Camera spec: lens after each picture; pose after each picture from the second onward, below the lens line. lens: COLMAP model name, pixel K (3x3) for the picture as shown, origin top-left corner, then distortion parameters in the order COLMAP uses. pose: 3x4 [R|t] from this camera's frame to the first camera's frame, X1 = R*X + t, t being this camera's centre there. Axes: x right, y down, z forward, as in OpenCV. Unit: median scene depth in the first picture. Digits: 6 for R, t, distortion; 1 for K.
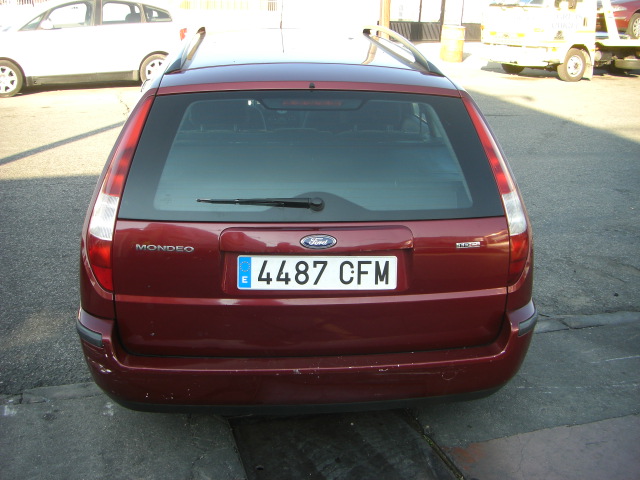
lens RADIAL K [[710.0, 0, 317.4], [0, 710.0, 241.8], [0, 0, 1]] dist [-0.138841, 0.000000]
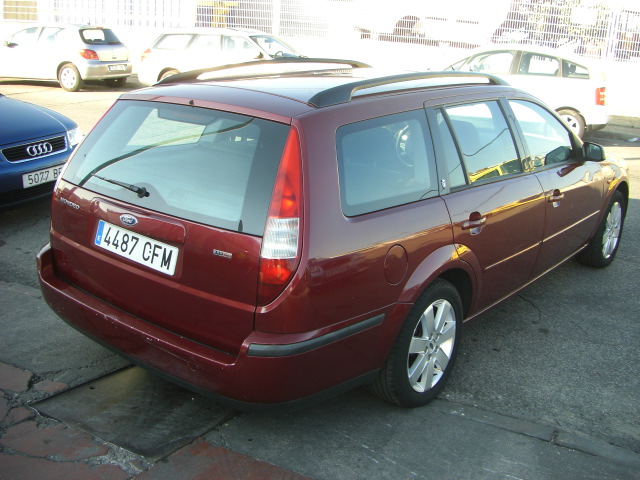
lens RADIAL K [[710.0, 0, 317.1], [0, 710.0, 234.9], [0, 0, 1]] dist [-0.138841, 0.000000]
pose [[0.712937, 0.205112, -0.670560, 1.050422], [-0.257763, 0.965971, 0.021420, -0.084665], [0.652135, 0.157575, 0.741546, 0.290239]]
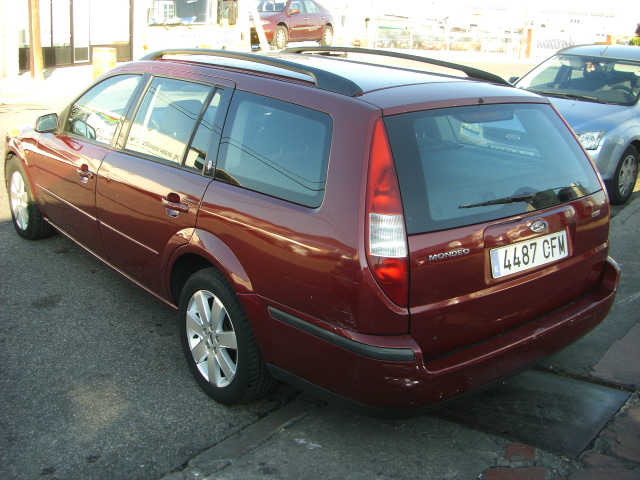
lens RADIAL K [[710.0, 0, 314.6], [0, 710.0, 243.1], [0, 0, 1]] dist [-0.138841, 0.000000]
pose [[0.832155, -0.168996, 0.528164, -0.933620], [0.181544, 0.982970, 0.028487, -0.074284], [-0.523984, 0.072179, 0.848664, 0.177785]]
